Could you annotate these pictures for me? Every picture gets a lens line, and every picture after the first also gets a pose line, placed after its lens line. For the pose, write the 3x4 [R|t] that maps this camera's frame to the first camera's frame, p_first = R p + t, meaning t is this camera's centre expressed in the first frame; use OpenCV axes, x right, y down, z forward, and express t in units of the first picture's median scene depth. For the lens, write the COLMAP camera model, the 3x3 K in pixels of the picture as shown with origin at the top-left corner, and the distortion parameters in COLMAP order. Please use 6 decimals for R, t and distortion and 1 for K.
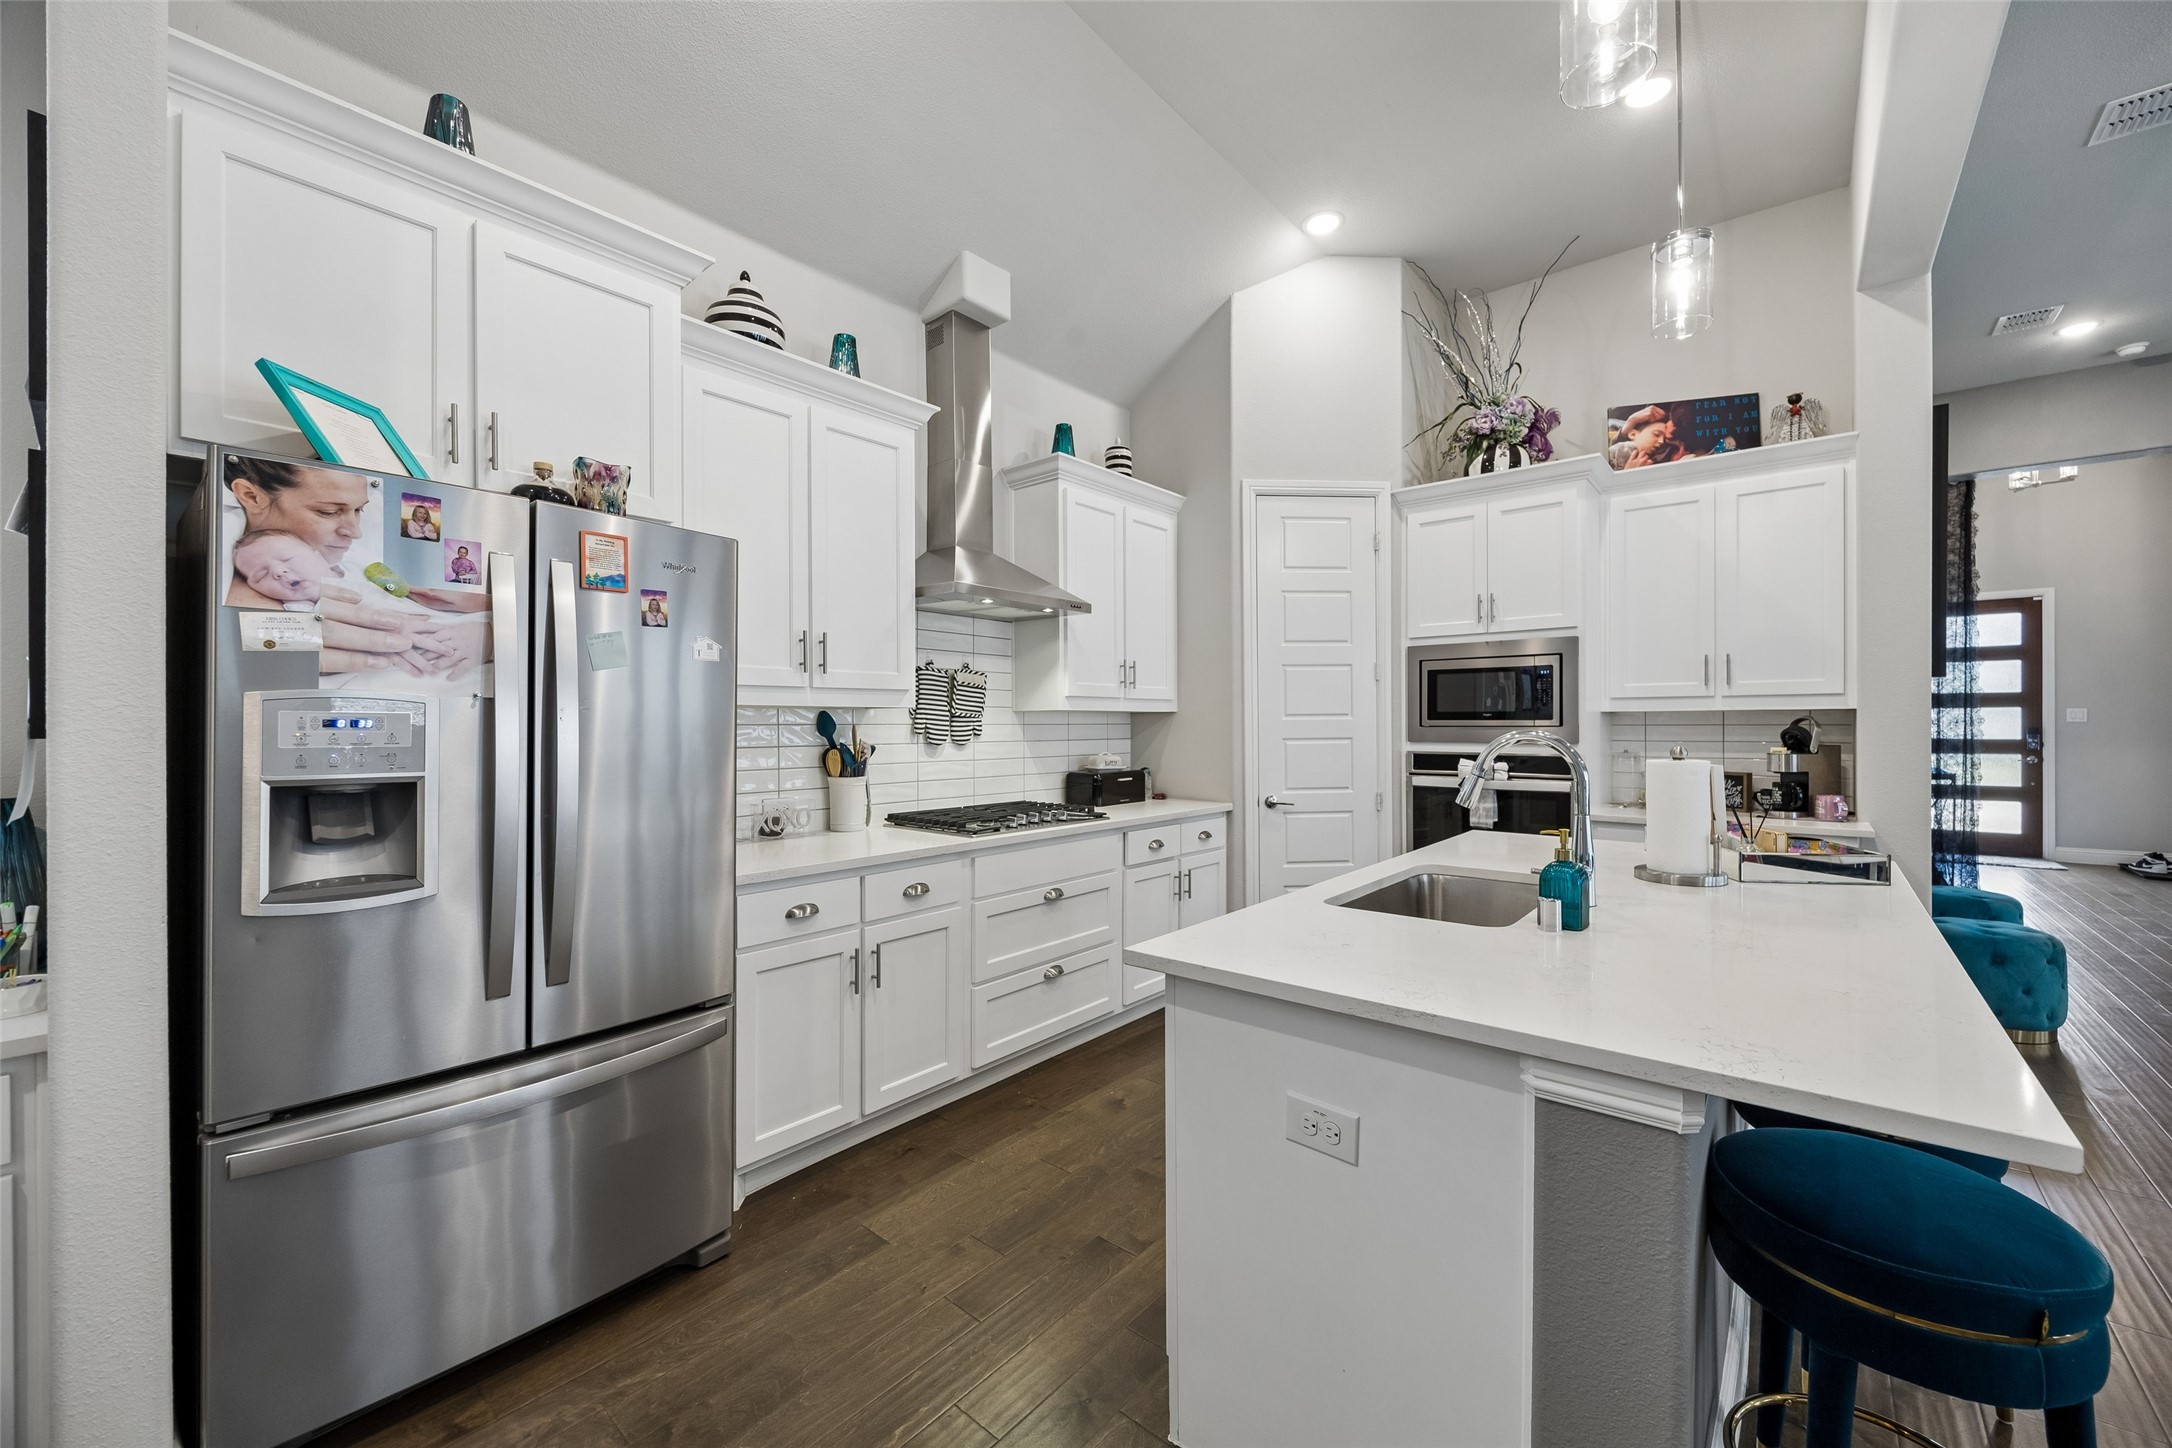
lens RADIAL K [[832.8, 0, 1100.1], [0, 832.8, 724.5], [0, 0, 1]] dist [-0.000794, -0.000357]
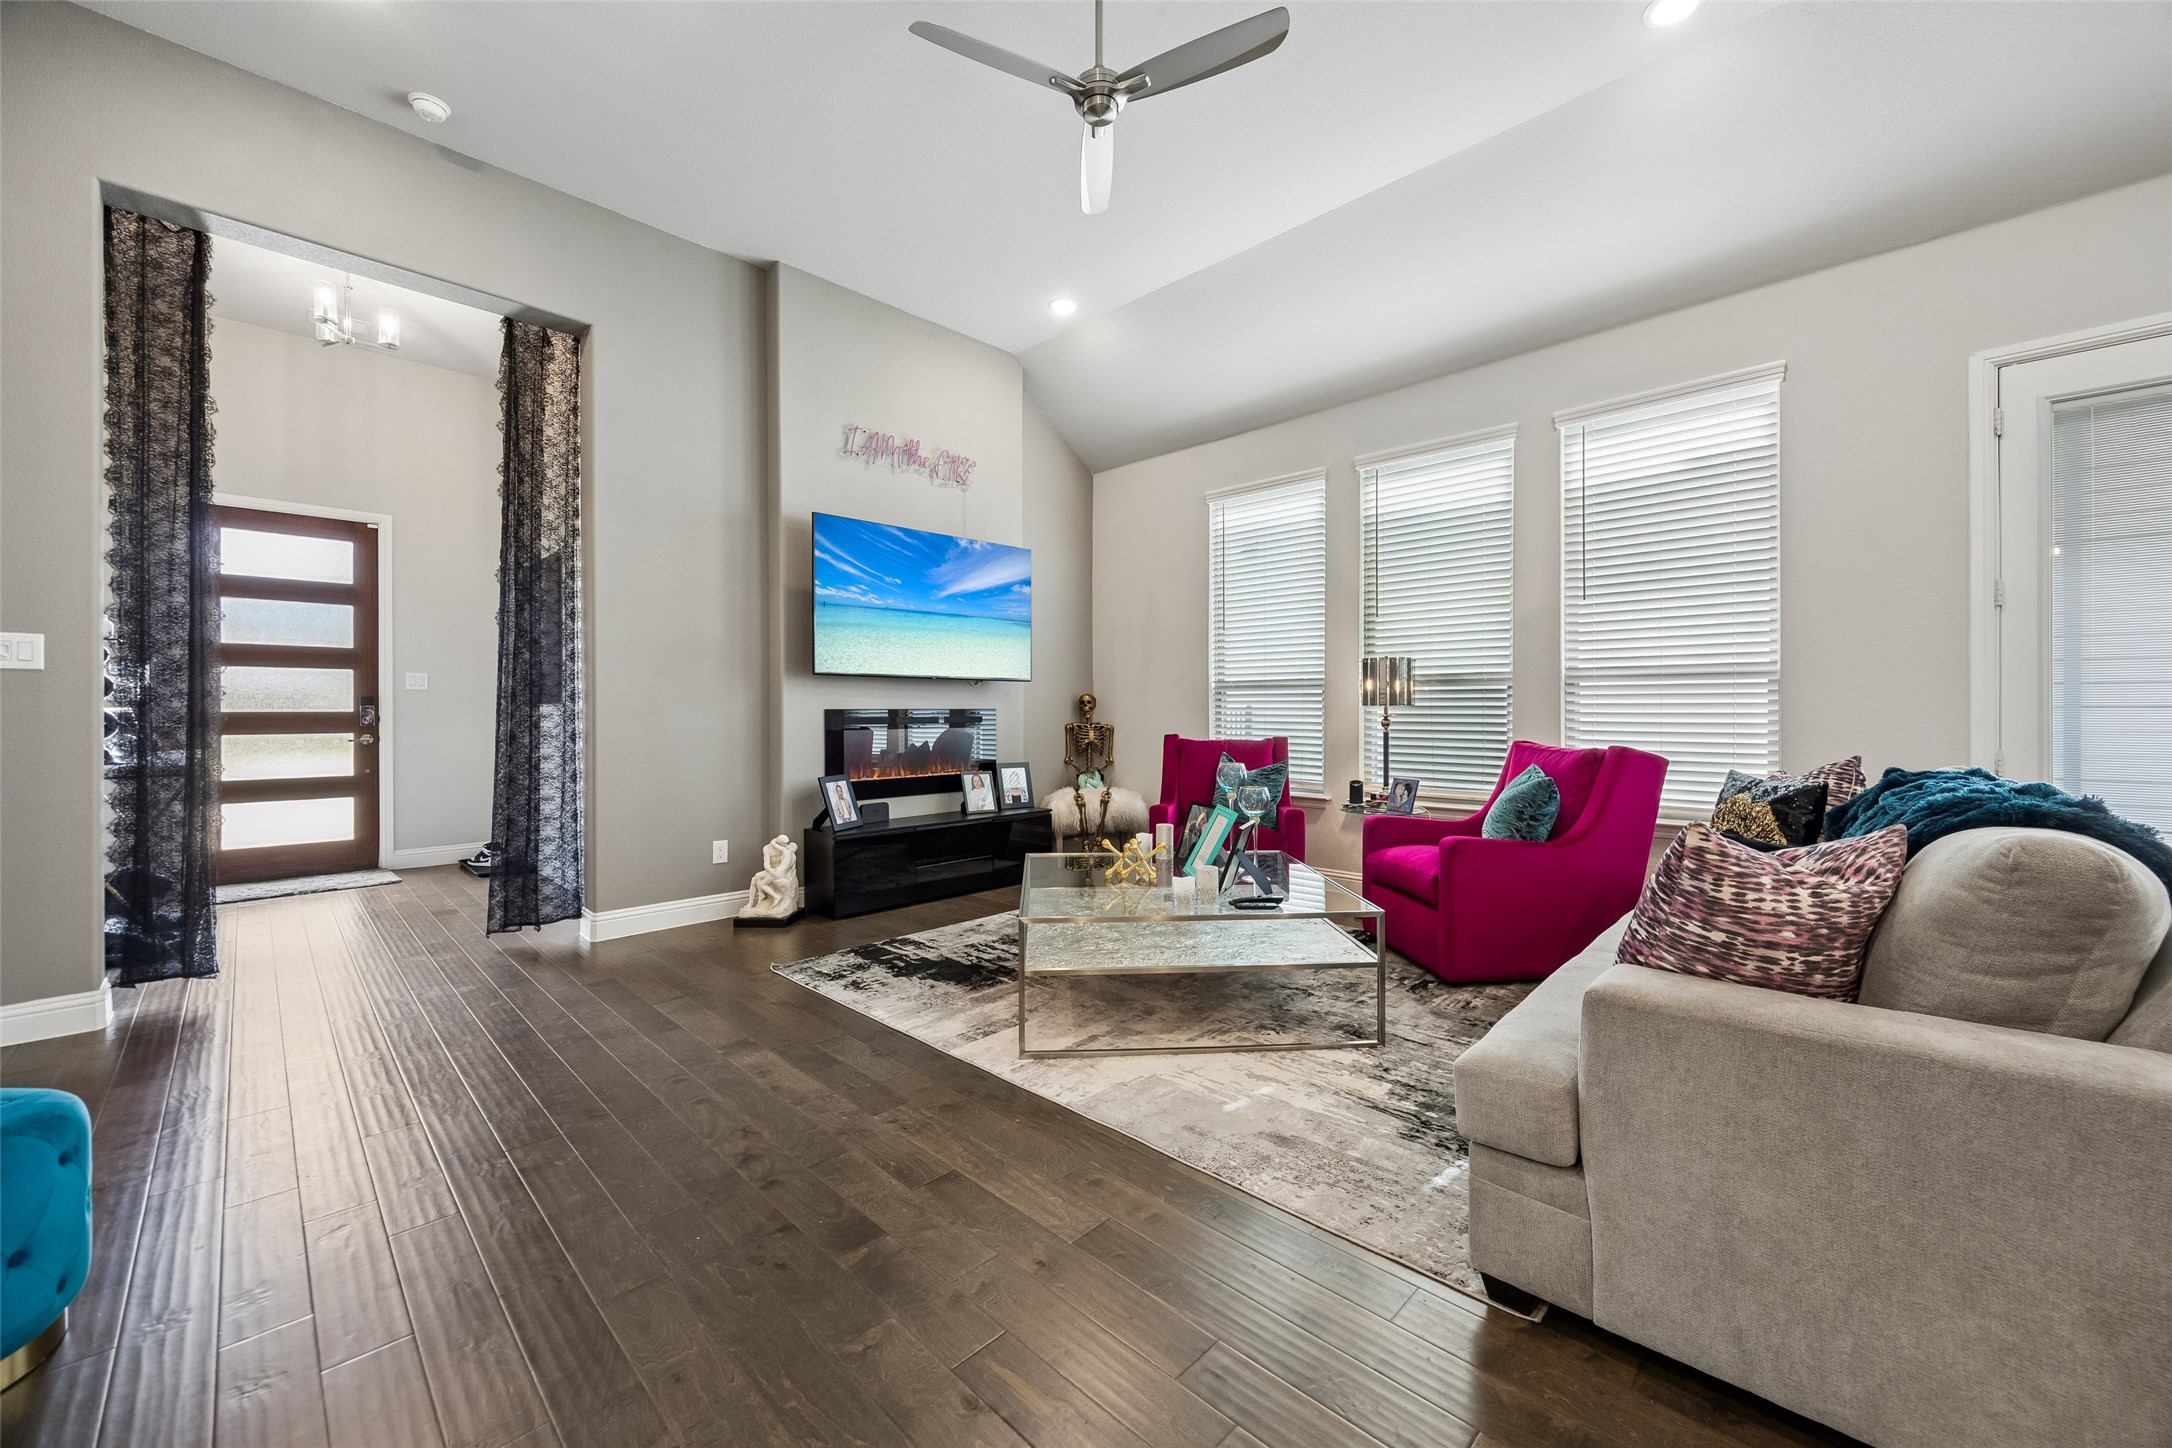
lens RADIAL K [[832.8, 0, 1098.6], [0, 832.8, 714.8], [0, 0, 1]] dist [-0.000794, -0.000357]
pose [[0.075796, 0.000890, 0.997123, 0.853916], [0.002471, 0.999996, -0.001080, 0.046589], [-0.997120, 0.002545, 0.075794, 0.574020]]
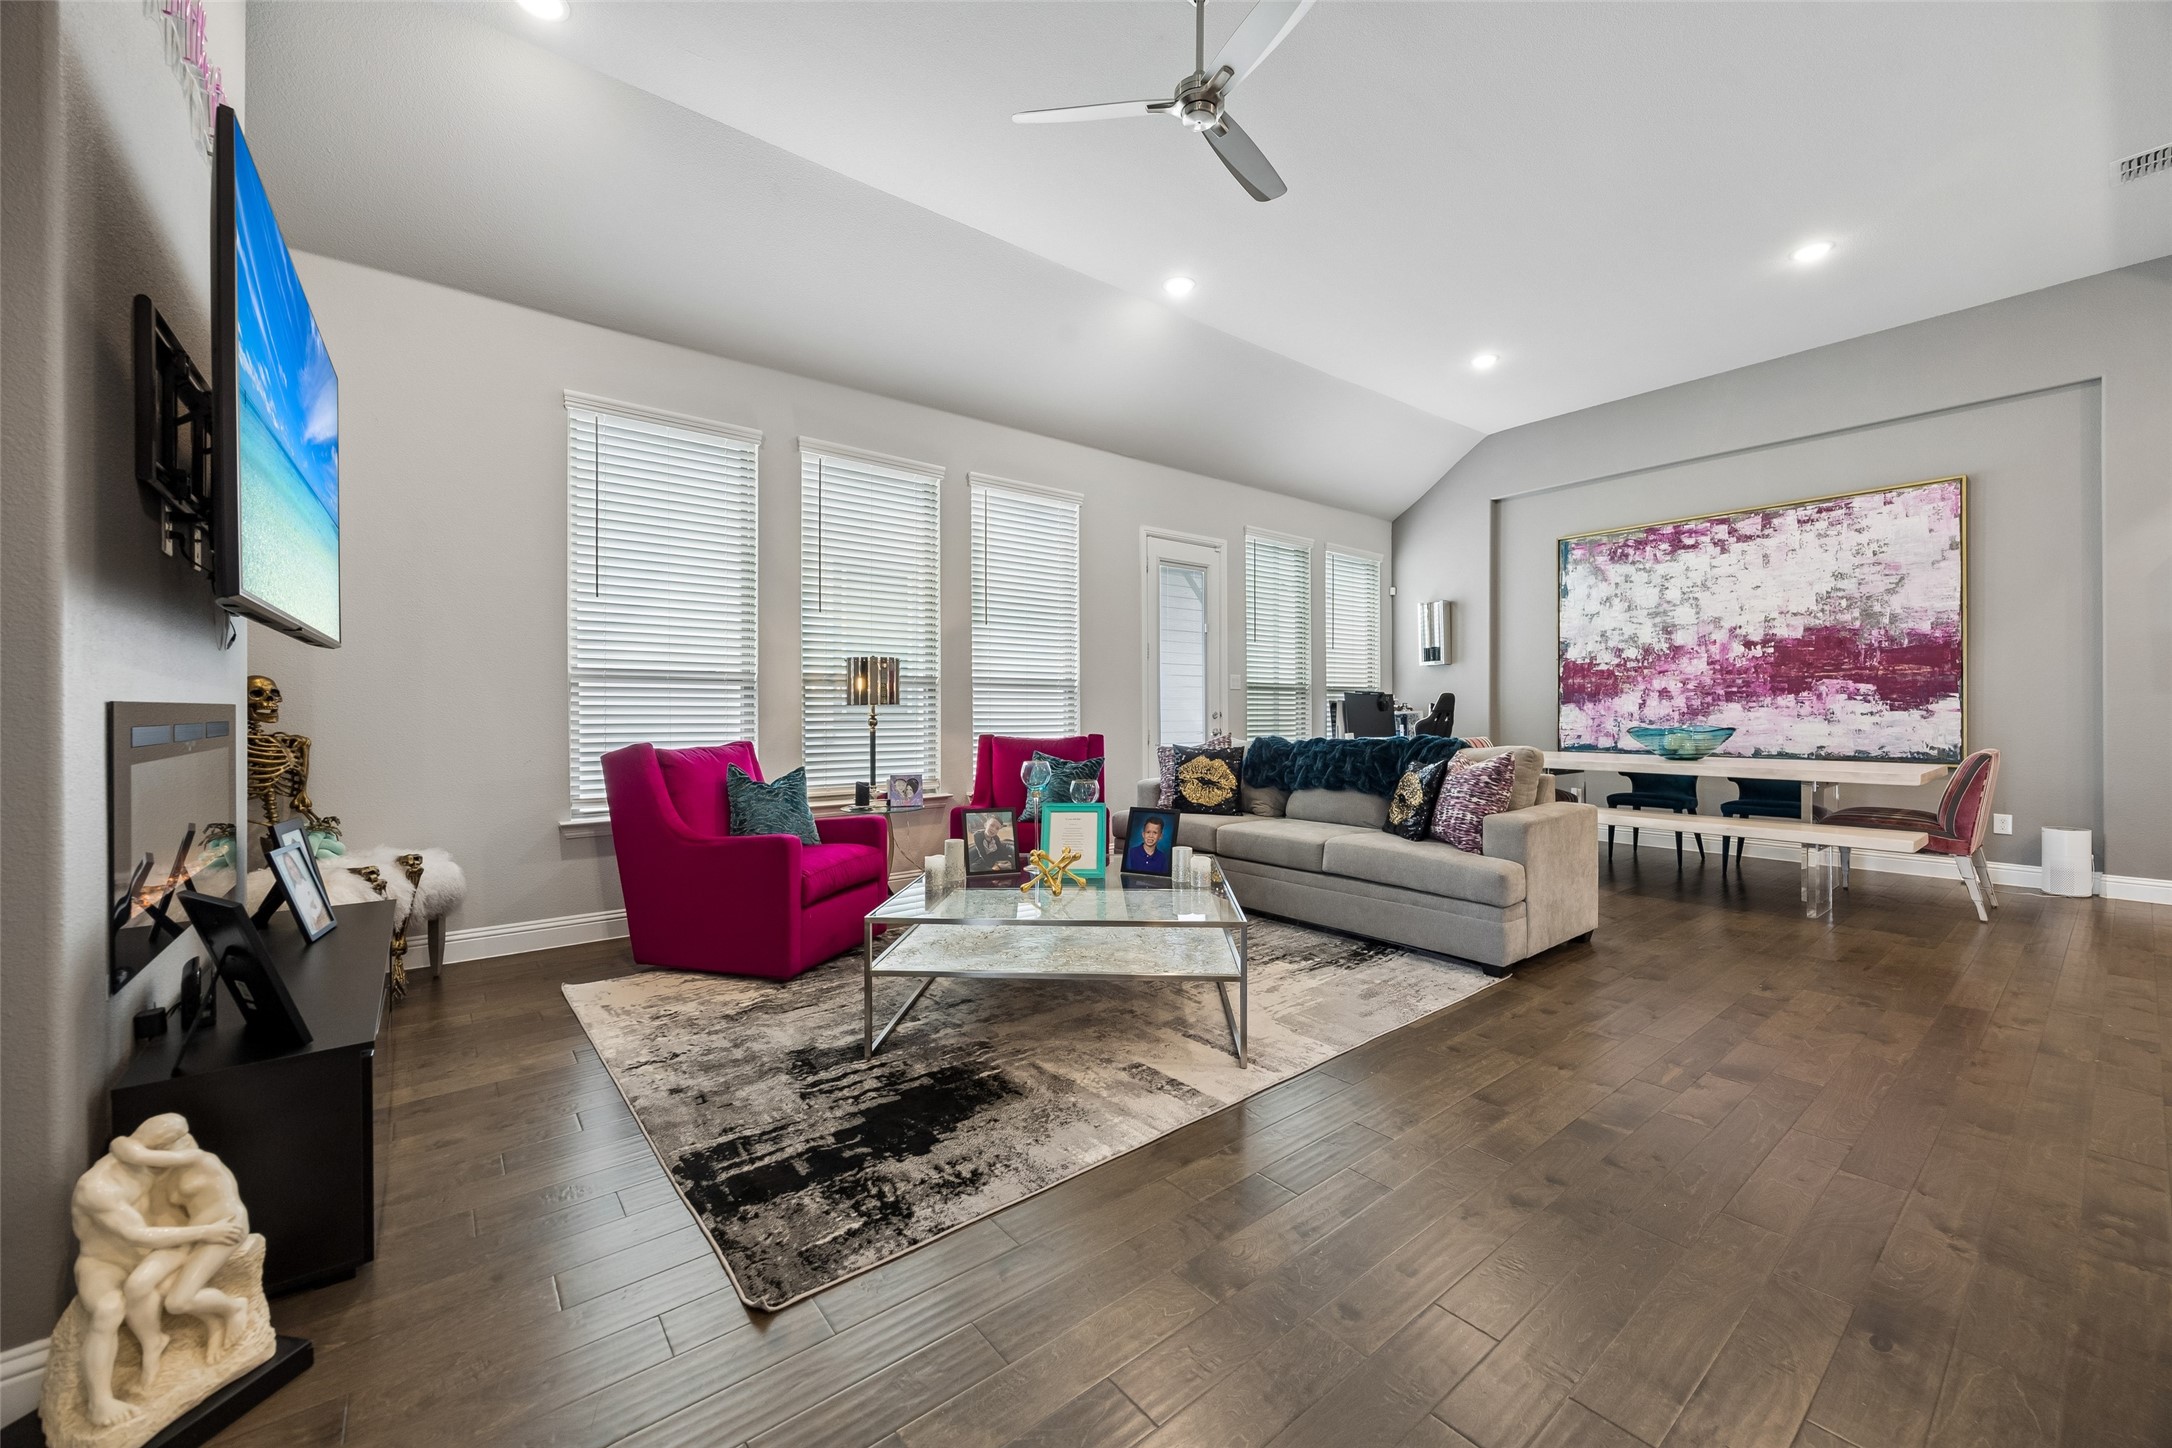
lens RADIAL K [[832.8, 0, 1099.4], [0, 832.8, 713.4], [0, 0, 1]] dist [-0.000794, -0.000357]
pose [[-0.980399, 0.007709, 0.196871, 1.539646], [0.008500, 0.999959, 0.003171, 0.044516], [-0.196838, 0.004783, -0.980424, 1.389912]]
